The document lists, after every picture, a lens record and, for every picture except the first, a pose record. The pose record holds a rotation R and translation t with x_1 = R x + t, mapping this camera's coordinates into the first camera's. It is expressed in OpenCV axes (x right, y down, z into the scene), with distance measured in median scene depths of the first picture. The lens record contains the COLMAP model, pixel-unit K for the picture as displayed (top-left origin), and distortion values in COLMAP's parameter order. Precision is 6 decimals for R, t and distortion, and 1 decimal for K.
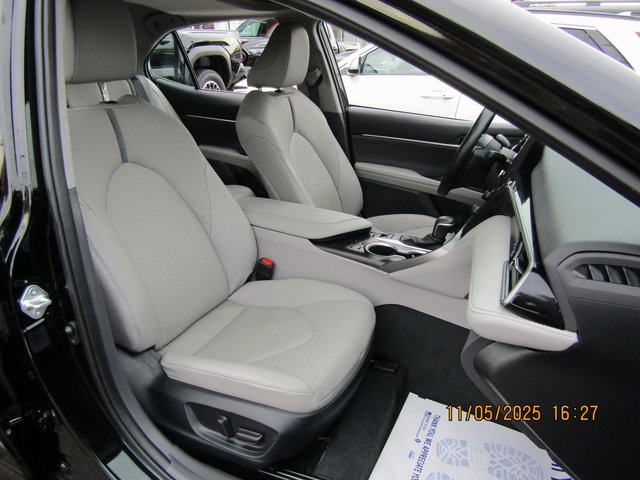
lens RADIAL K [[438.3, 0, 320.0], [0, 438.3, 240.0], [0, 0, 1]] dist [-0.000983, 0.001085]
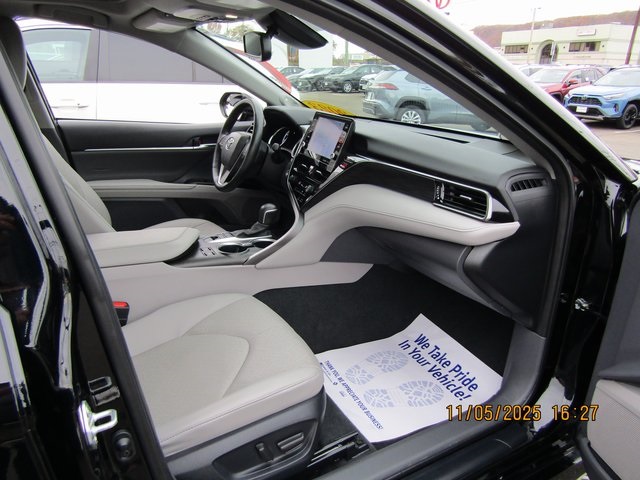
lens RADIAL K [[431.4, 0, 320.0], [0, 431.4, 240.0], [0, 0, 1]] dist [-0.009513, -0.002010]
pose [[0.623116, -0.277903, 0.731093, -0.579774], [0.282605, 0.951593, 0.120853, -0.075853], [-0.729288, 0.131305, 0.671489, 0.188338]]
